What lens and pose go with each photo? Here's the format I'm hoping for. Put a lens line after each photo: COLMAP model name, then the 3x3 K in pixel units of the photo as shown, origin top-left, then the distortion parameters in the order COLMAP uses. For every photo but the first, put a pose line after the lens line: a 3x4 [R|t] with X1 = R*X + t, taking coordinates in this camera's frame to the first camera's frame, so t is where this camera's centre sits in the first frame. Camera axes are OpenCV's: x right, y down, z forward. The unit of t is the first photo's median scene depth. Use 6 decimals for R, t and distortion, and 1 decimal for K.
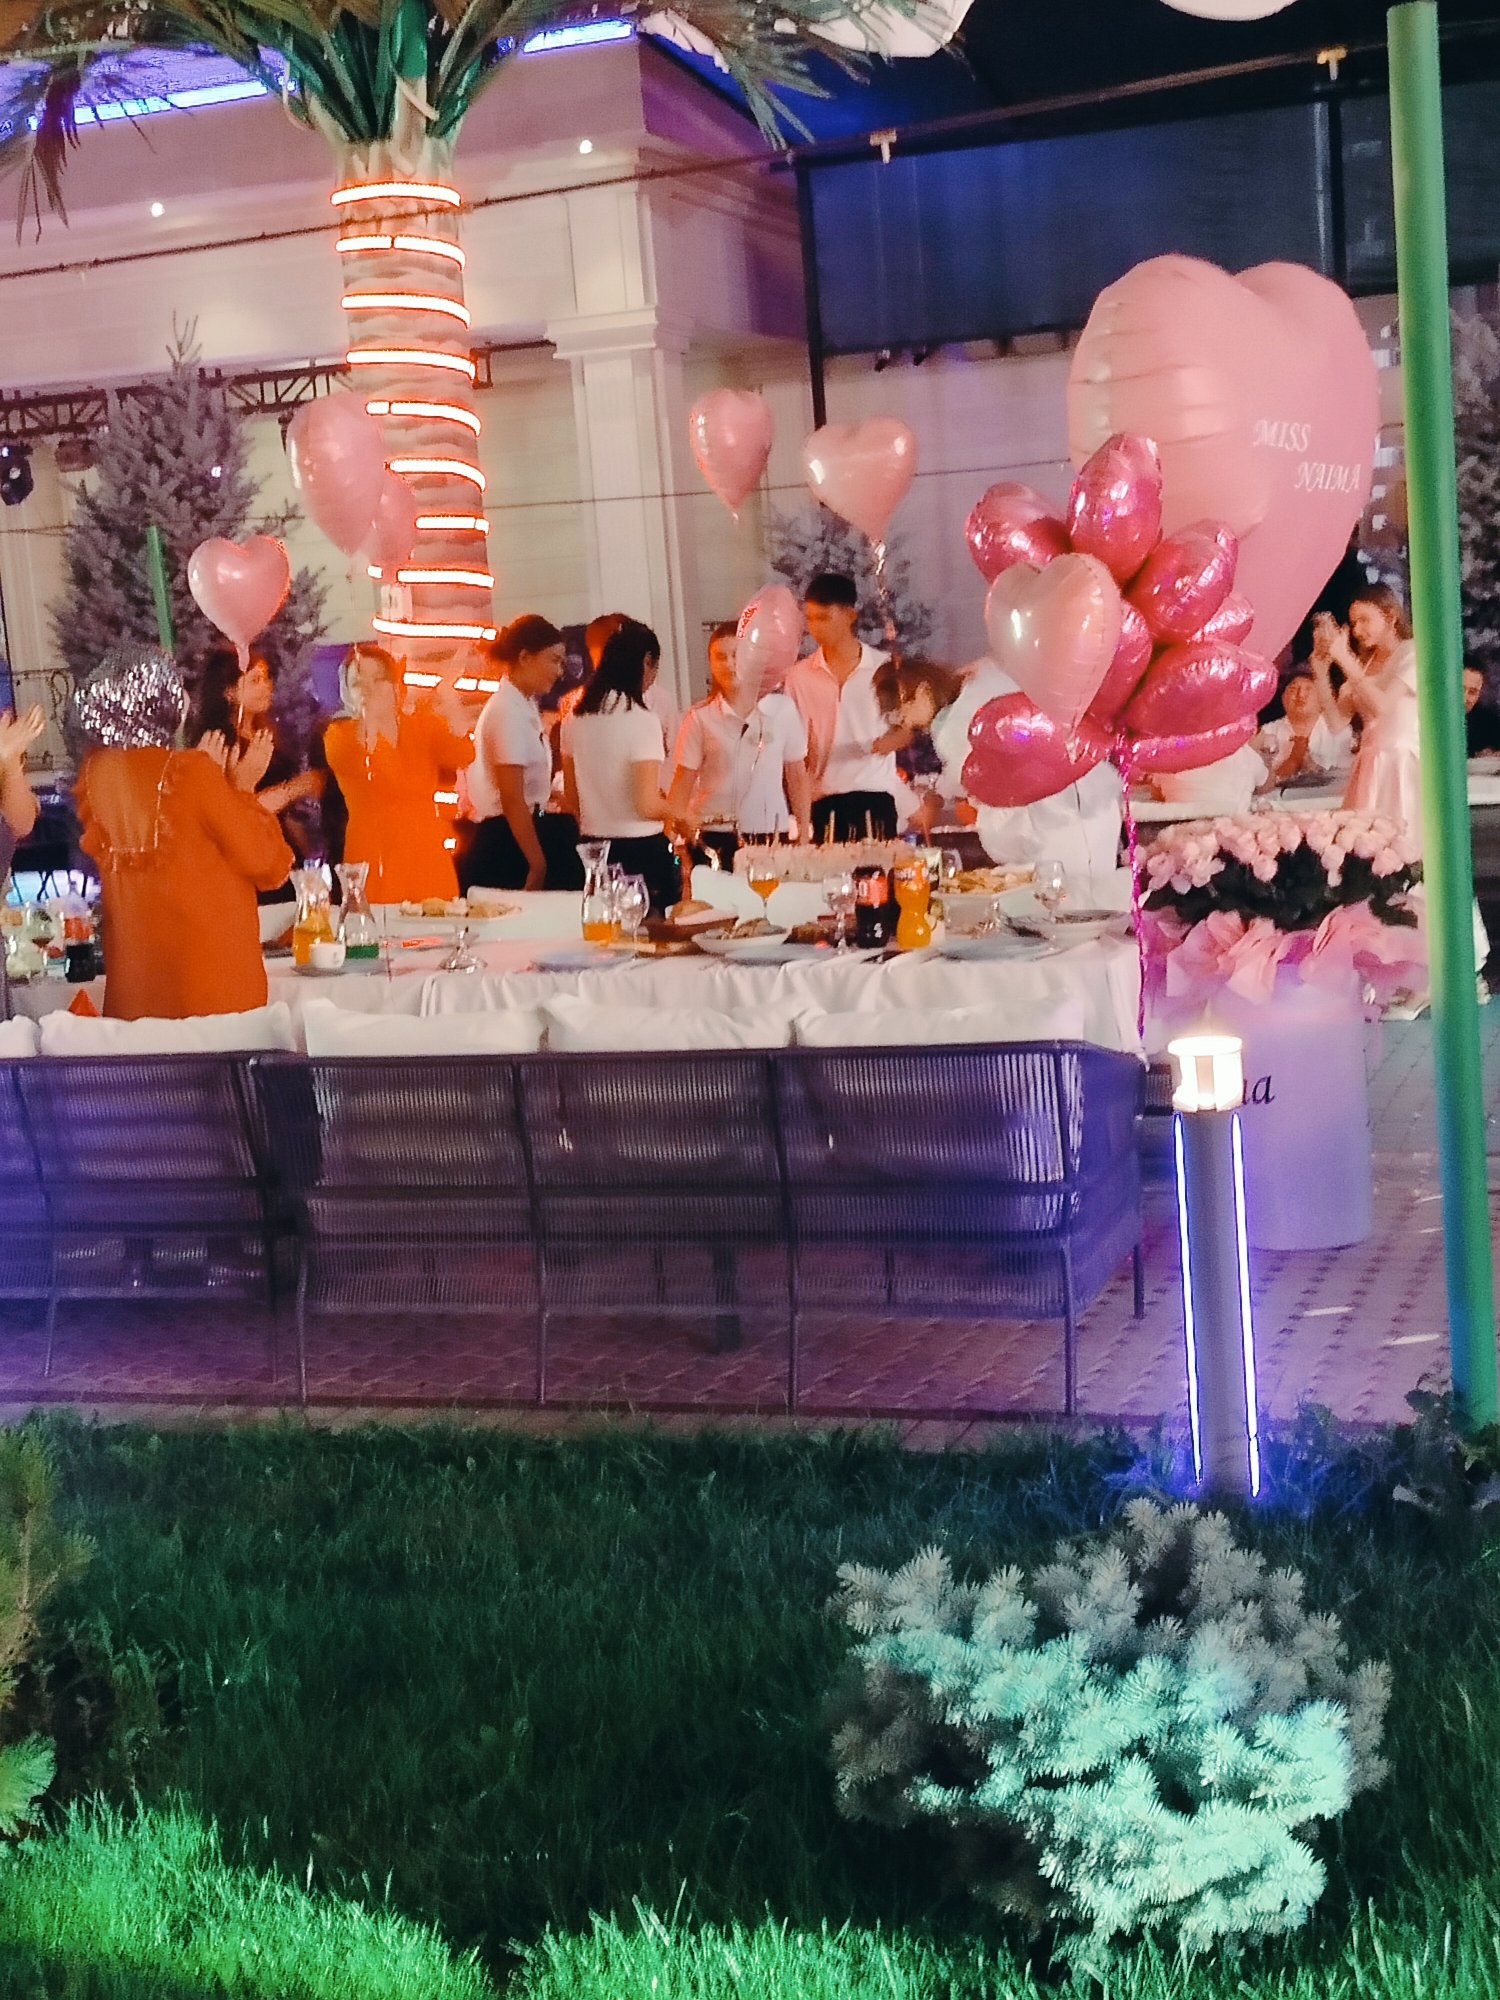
lens RADIAL K [[2816.5, 0, 750.0], [0, 2816.5, 1000.0], [0, 0, 1]] dist [0.189449, -0.761956]
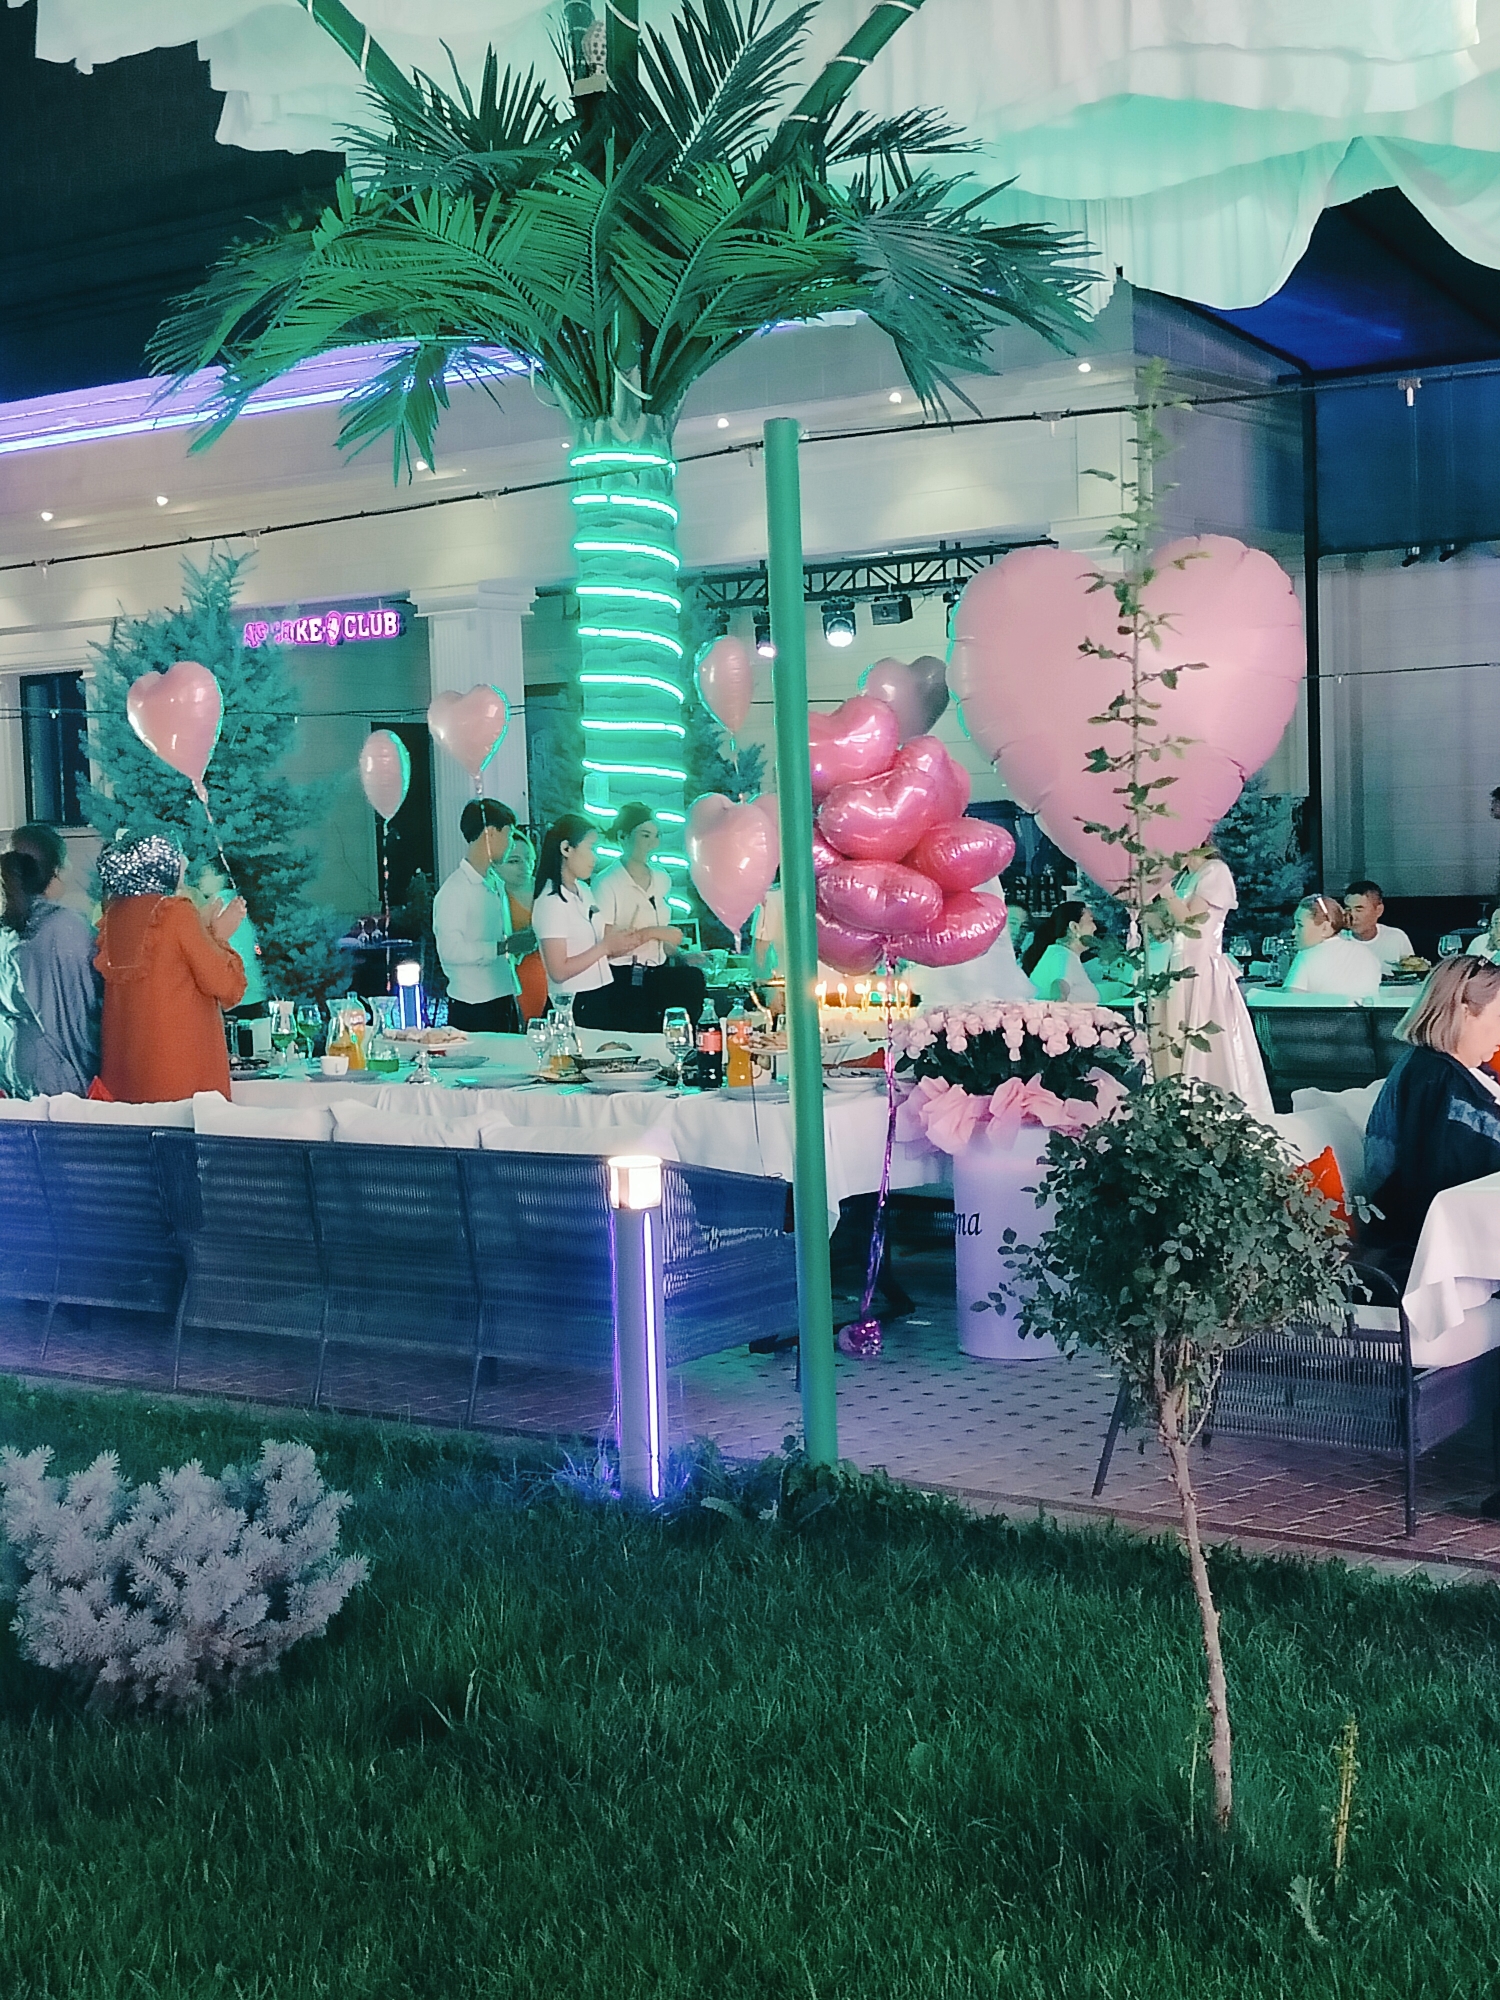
lens RADIAL K [[2816.5, 0, 750.0], [0, 2816.5, 1000.0], [0, 0, 1]] dist [0.189449, -0.761956]
pose [[0.952646, 0.060007, -0.298101, 0.310555], [-0.075223, 0.996371, -0.039824, -0.006269], [0.294629, 0.060362, 0.953703, -0.136454]]
